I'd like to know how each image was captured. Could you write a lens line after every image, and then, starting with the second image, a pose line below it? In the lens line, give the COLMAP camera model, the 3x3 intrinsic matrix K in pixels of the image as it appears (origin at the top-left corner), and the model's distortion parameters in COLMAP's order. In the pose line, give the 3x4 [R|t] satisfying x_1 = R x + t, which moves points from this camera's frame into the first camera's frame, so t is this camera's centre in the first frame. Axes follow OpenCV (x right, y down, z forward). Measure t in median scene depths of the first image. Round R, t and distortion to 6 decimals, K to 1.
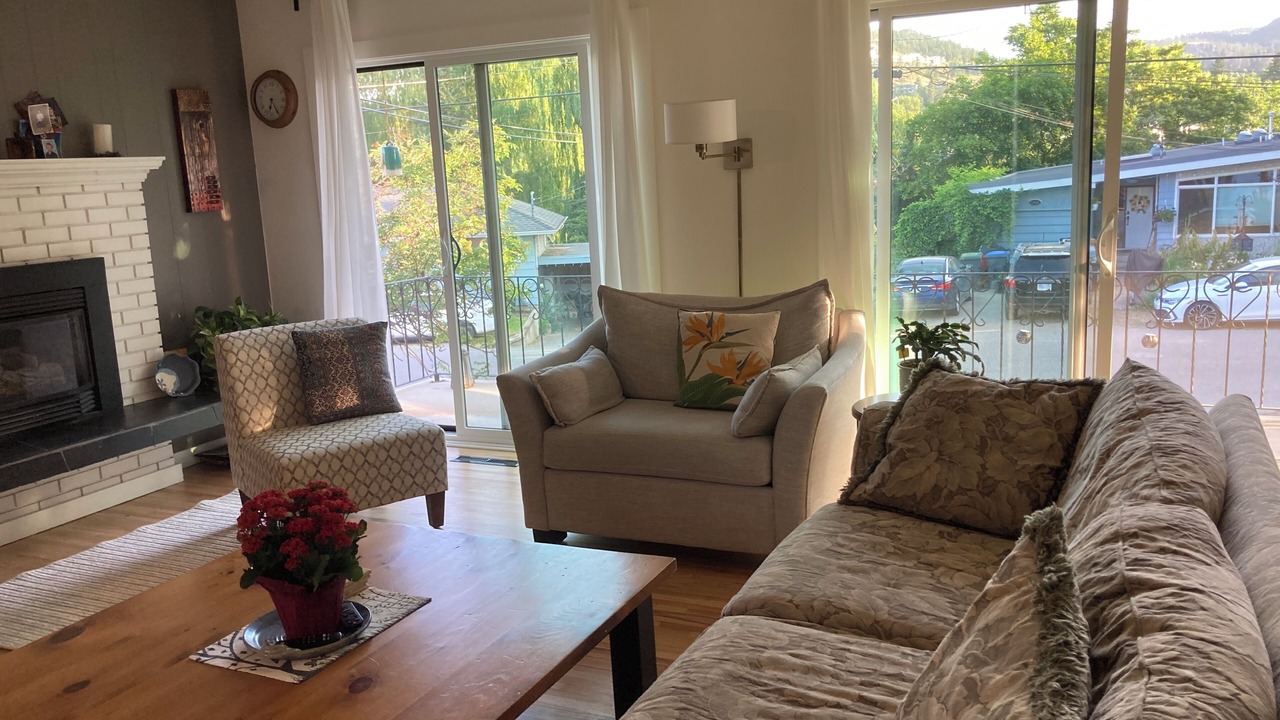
lens RADIAL K [[1042.7, 0, 640.0], [0, 1042.7, 360.0], [0, 0, 1]] dist [0.056763, -0.084580]
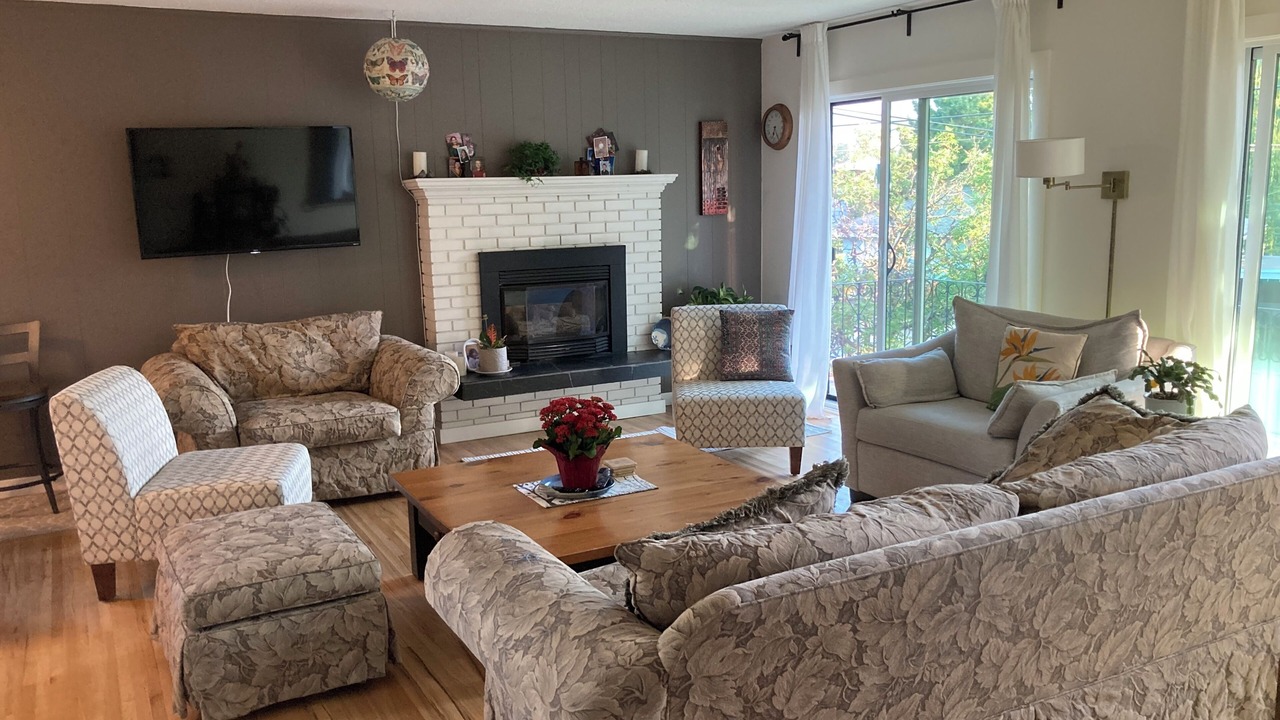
lens RADIAL K [[1052.5, 0, 640.0], [0, 1052.5, 360.0], [0, 0, 1]] dist [0.080080, -0.004529]
pose [[0.807383, 0.127518, -0.576083, 0.354165], [-0.123654, 0.991253, 0.046116, -0.012592], [0.576925, 0.034002, 0.816089, -0.147104]]
